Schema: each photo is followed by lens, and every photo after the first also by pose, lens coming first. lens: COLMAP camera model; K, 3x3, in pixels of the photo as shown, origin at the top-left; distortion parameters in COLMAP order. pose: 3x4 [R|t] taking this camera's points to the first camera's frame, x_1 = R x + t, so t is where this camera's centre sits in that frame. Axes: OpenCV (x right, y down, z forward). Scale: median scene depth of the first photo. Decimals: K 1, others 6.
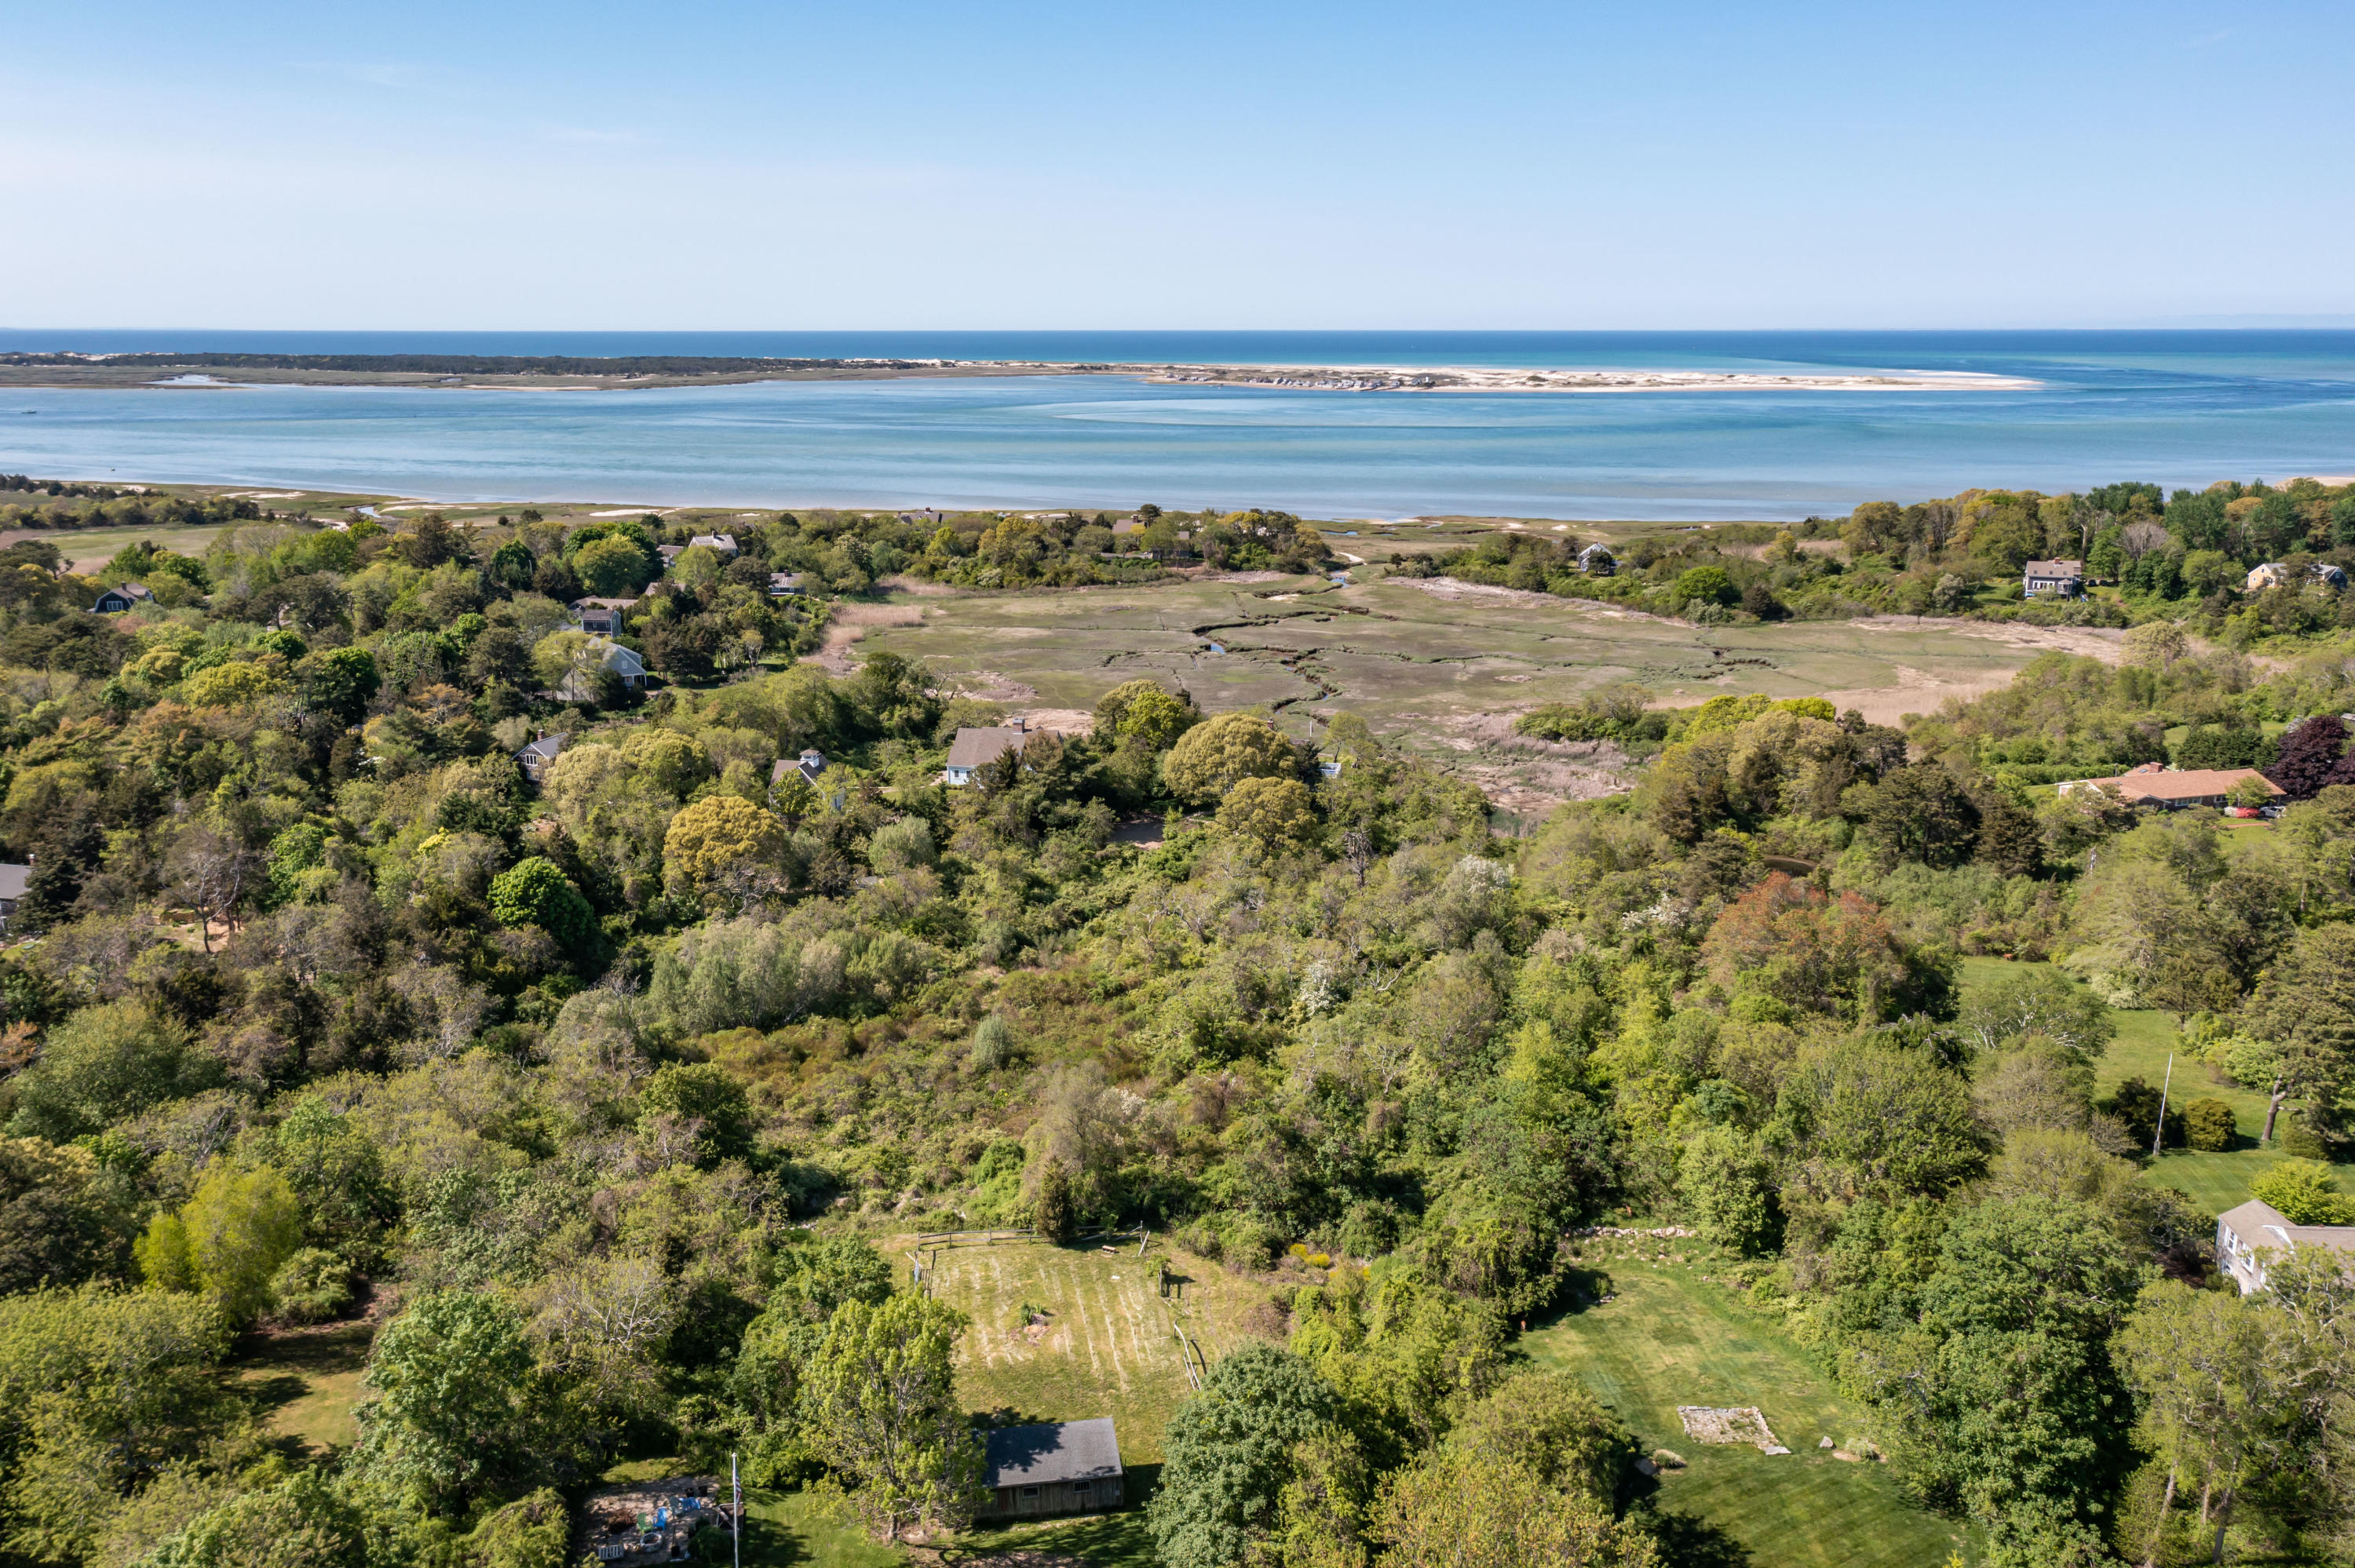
lens RADIAL K [[1939.6, 0, 1190.8], [0, 1939.6, 764.7], [0, 0, 1]] dist [-0.010549, 0.066255]
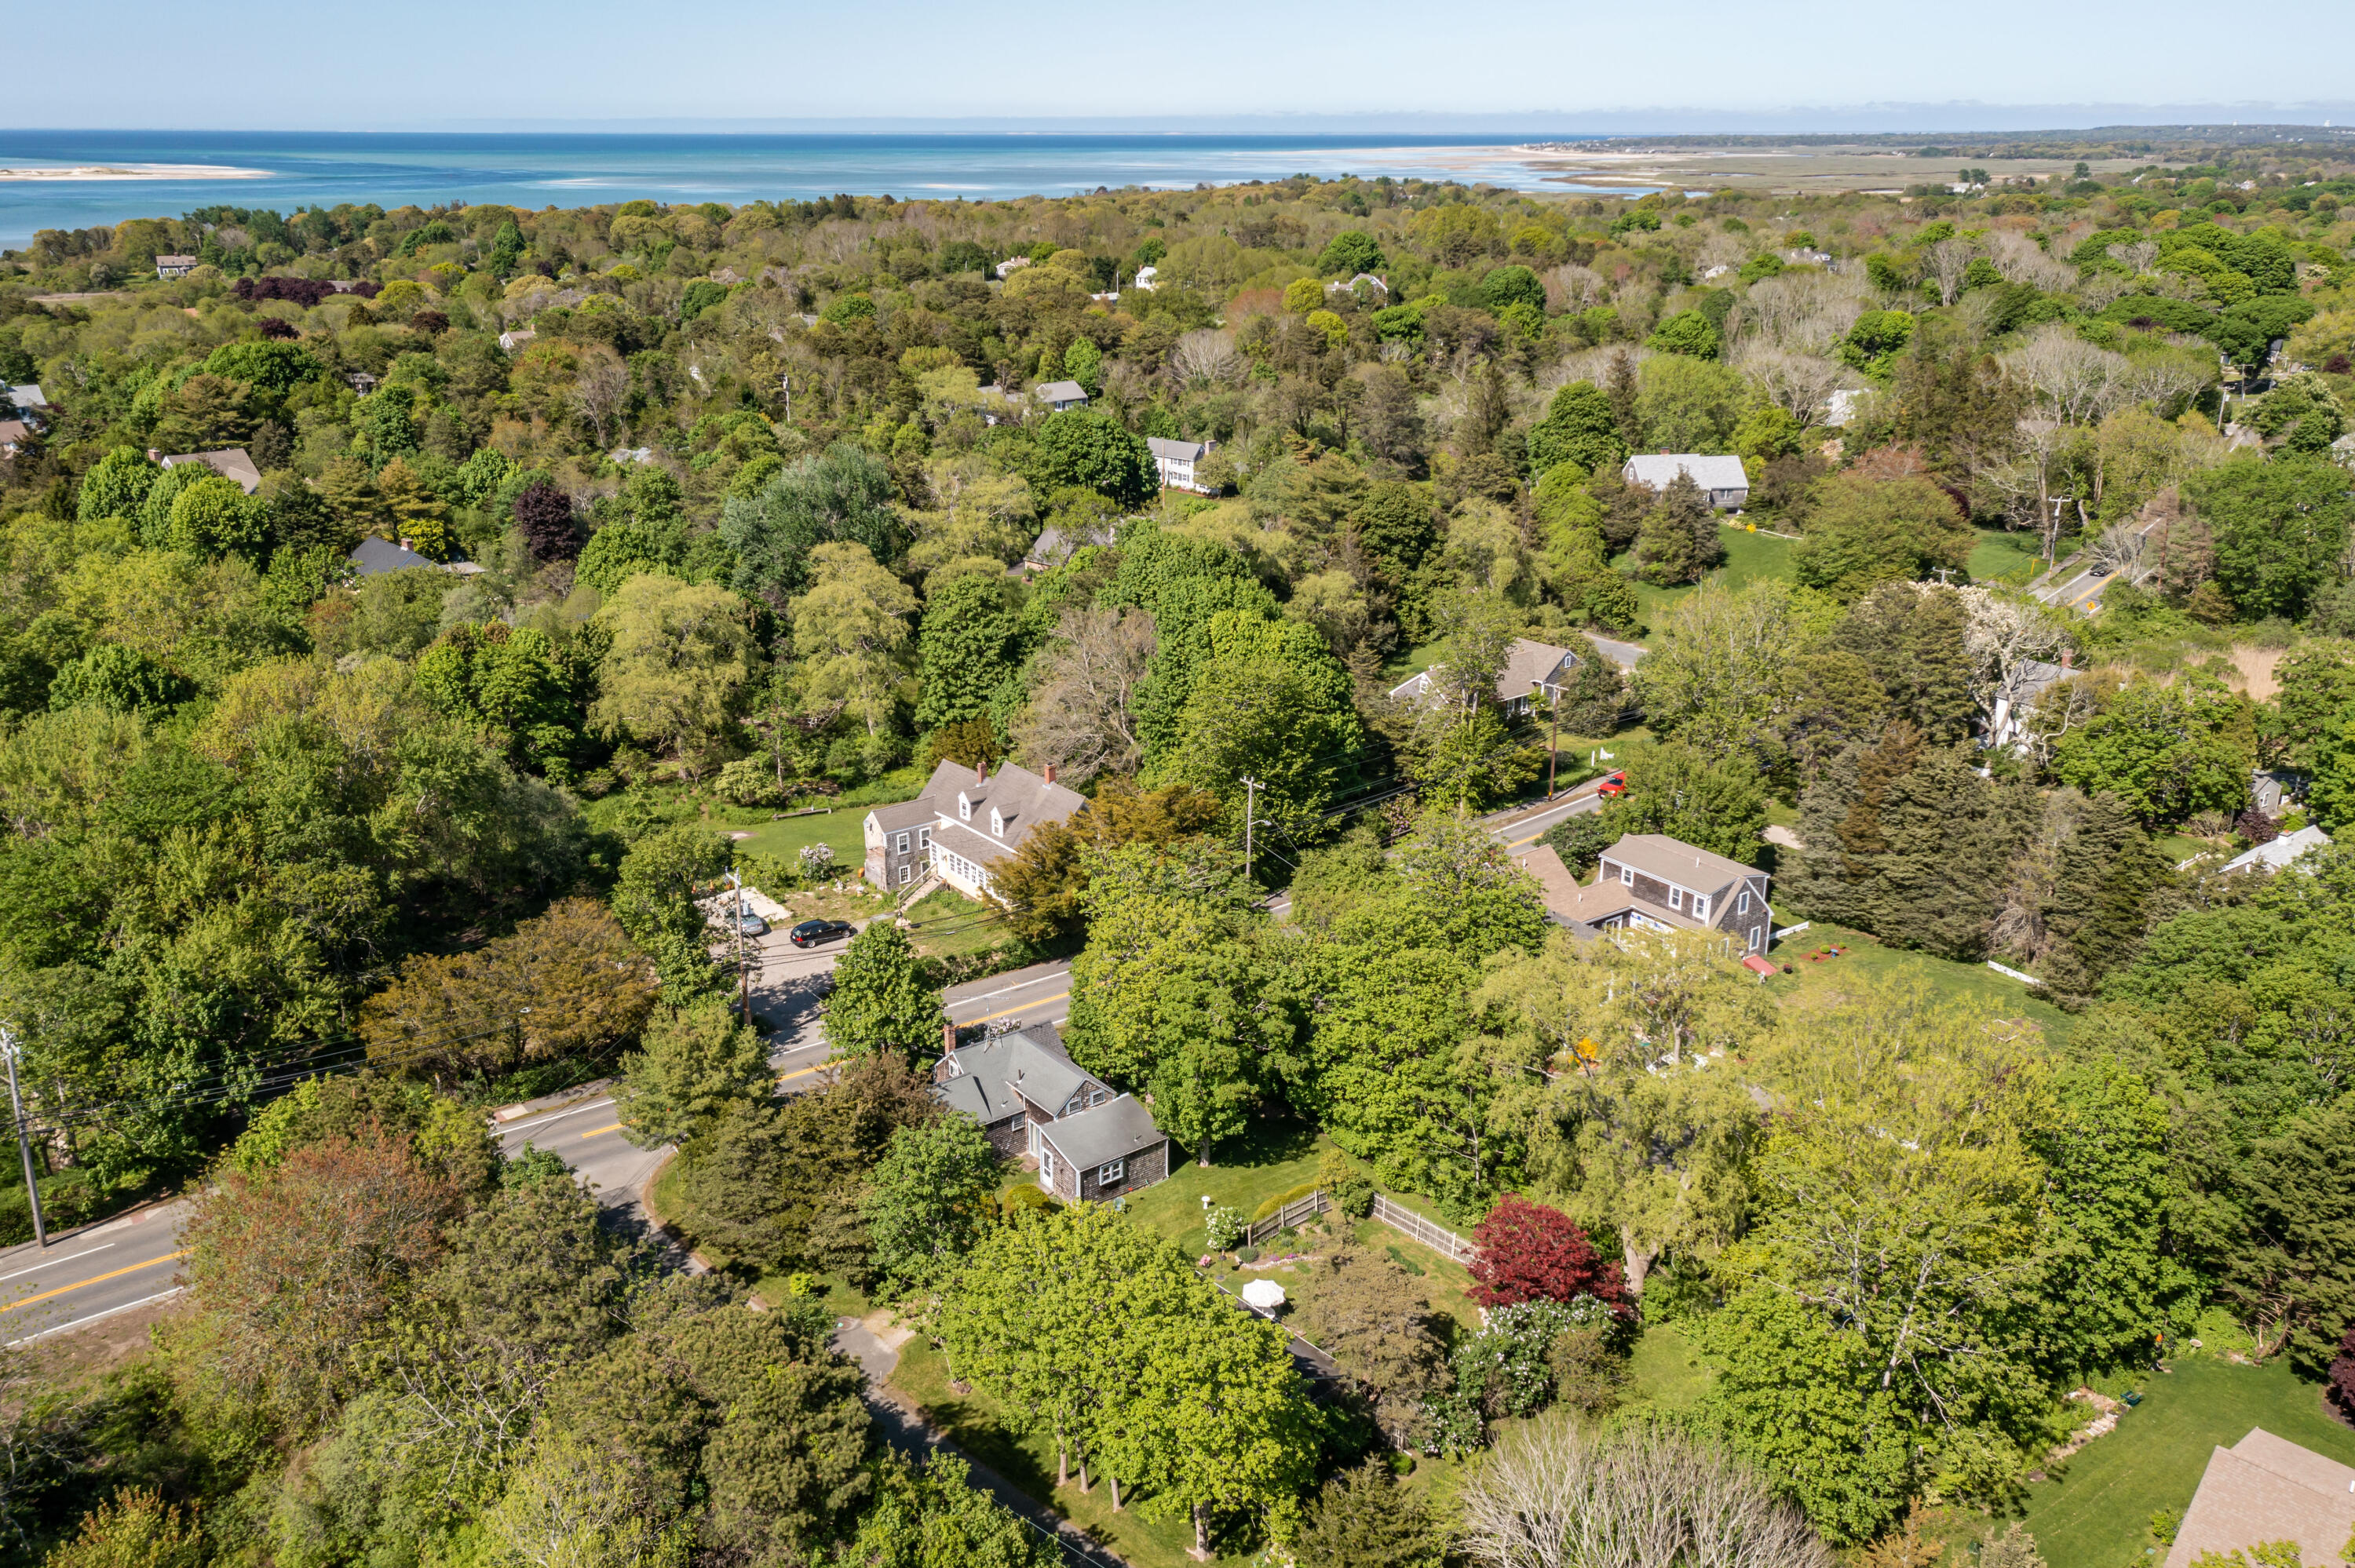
lens RADIAL K [[1939.6, 0, 1190.8], [0, 1939.6, 764.7], [0, 0, 1]] dist [-0.010549, 0.066255]
pose [[0.688979, -0.224282, 0.689206, -0.029519], [0.158668, 0.974524, 0.158515, 0.033455], [-0.707200, 0.000142, 0.707013, -0.127405]]
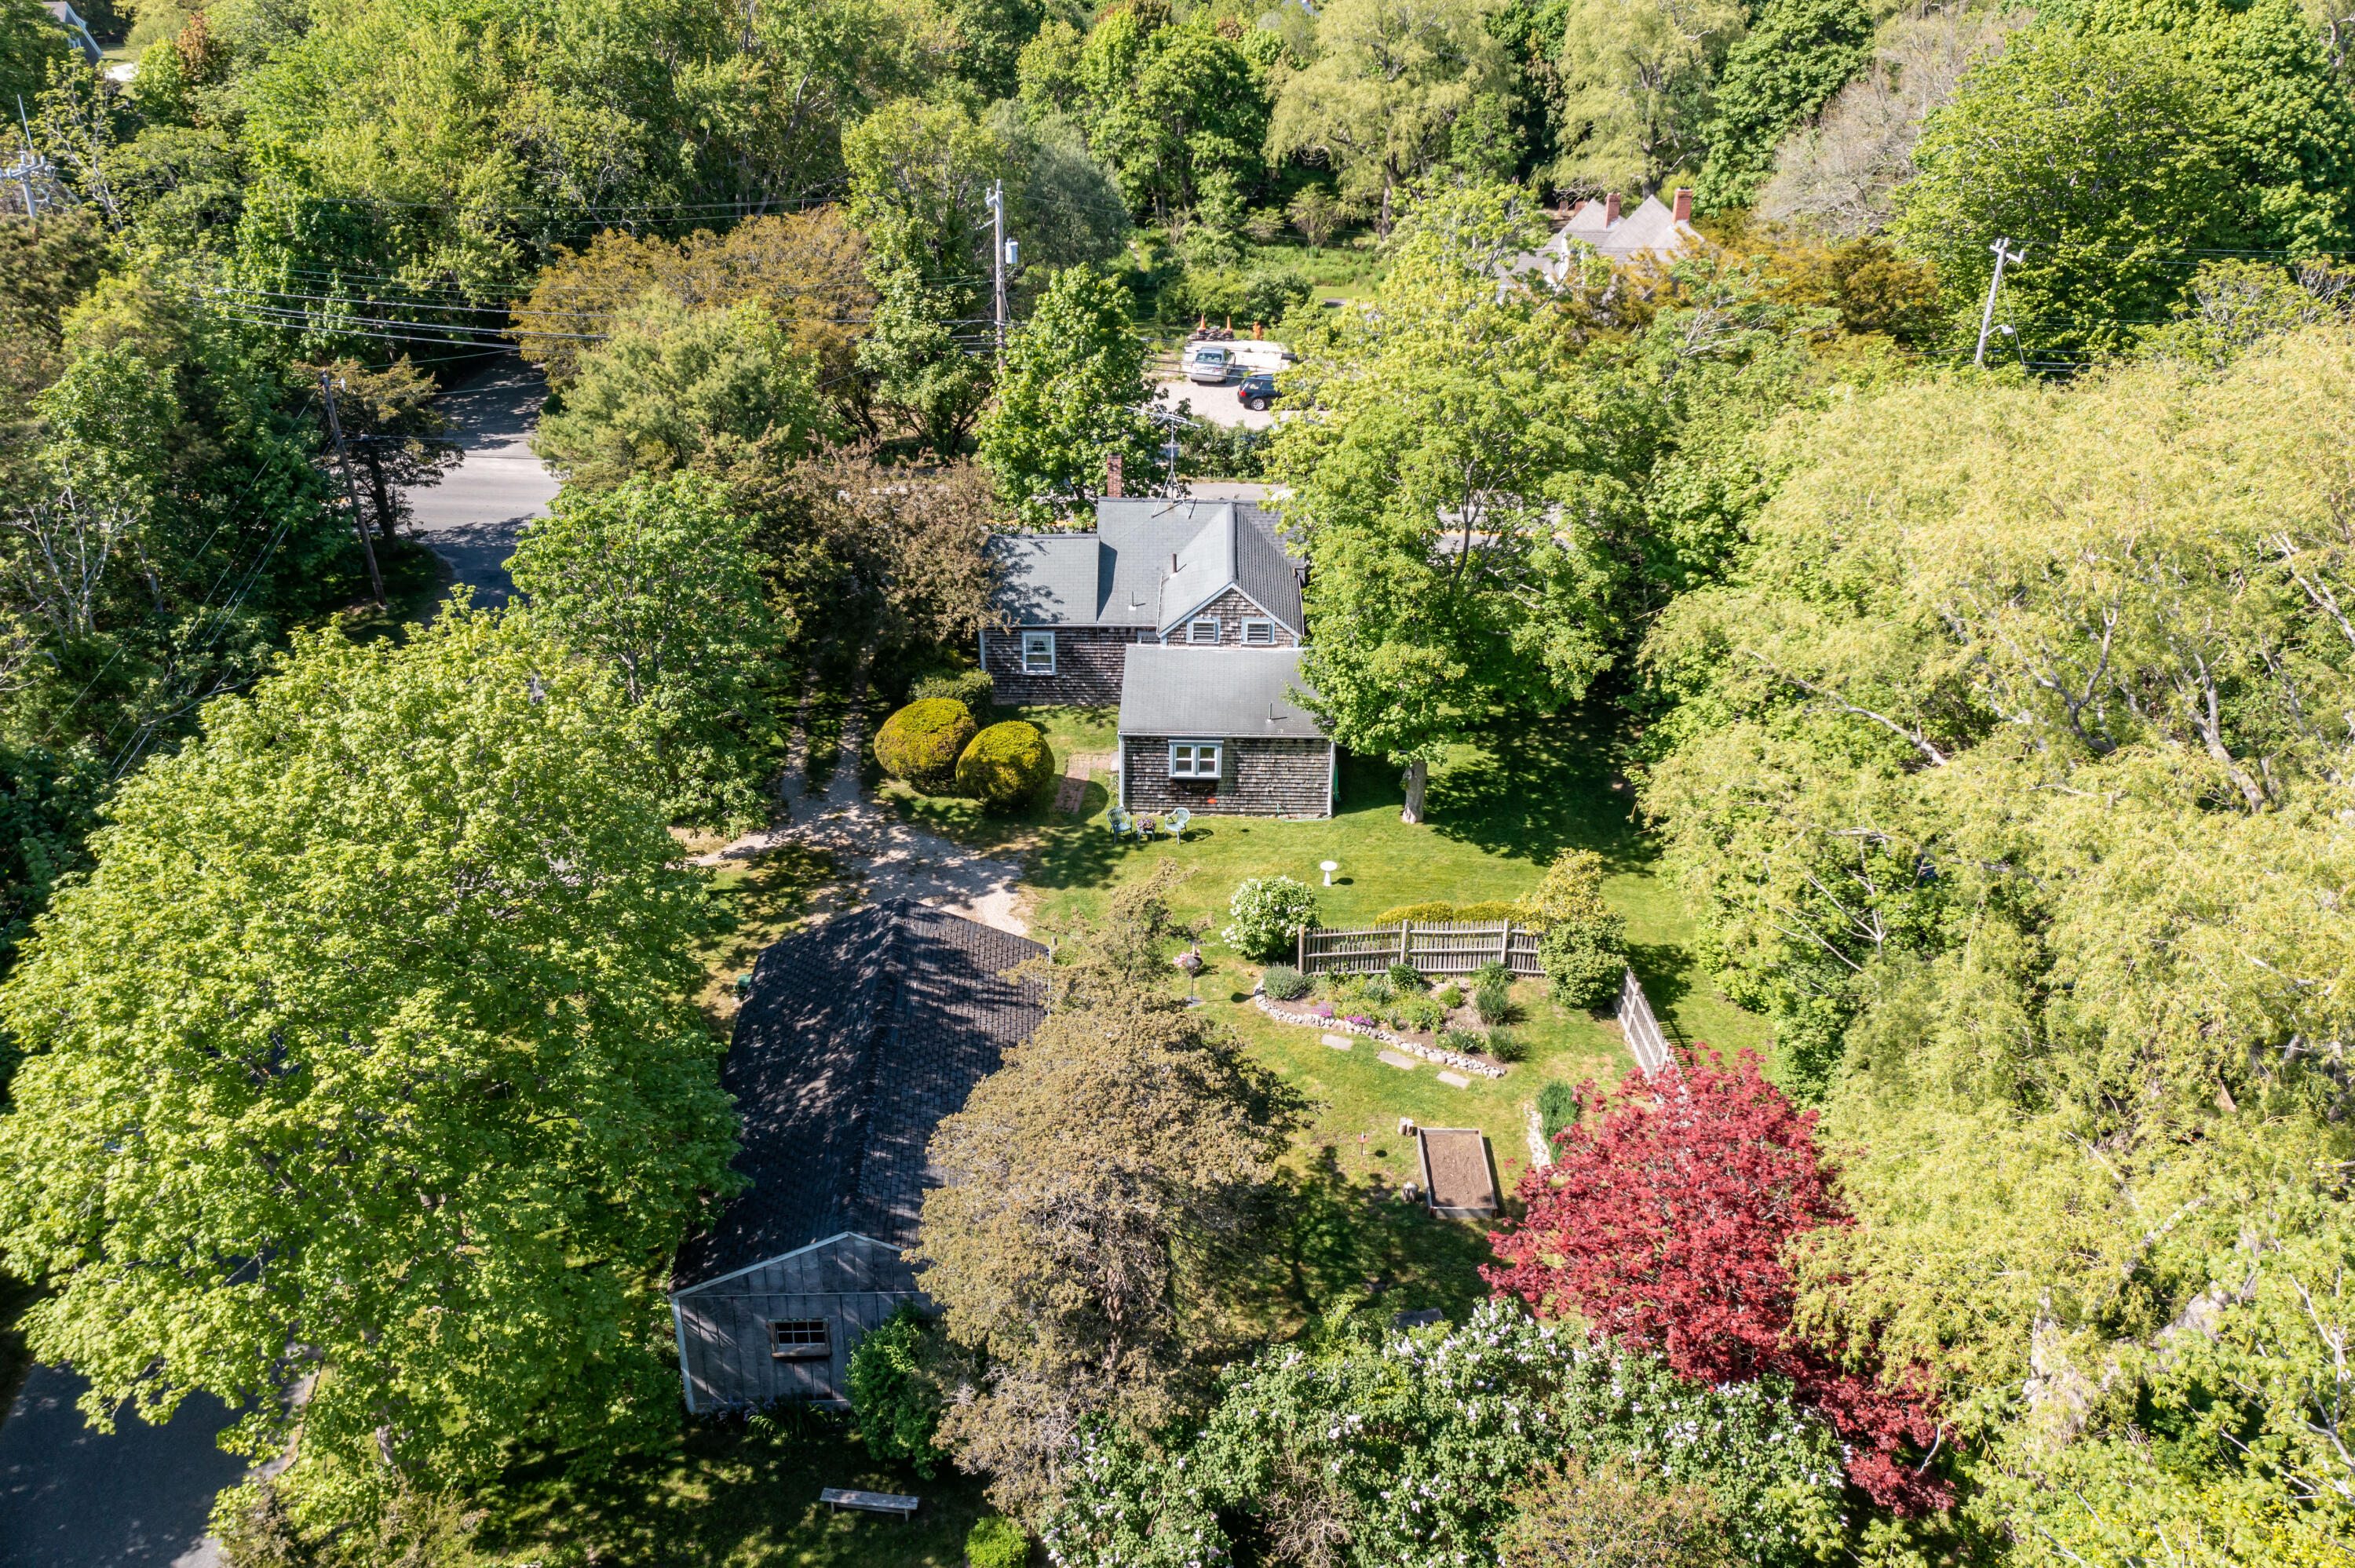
lens RADIAL K [[1883.4, 0, 1160.8], [0, 1883.4, 782.3], [0, 0, 1]] dist [-0.002406, 0.033702]
pose [[0.990886, -0.047161, 0.126175, -0.007650], [0.014034, 0.967753, 0.251508, 0.043000], [-0.133968, -0.247445, 0.959595, -0.117156]]
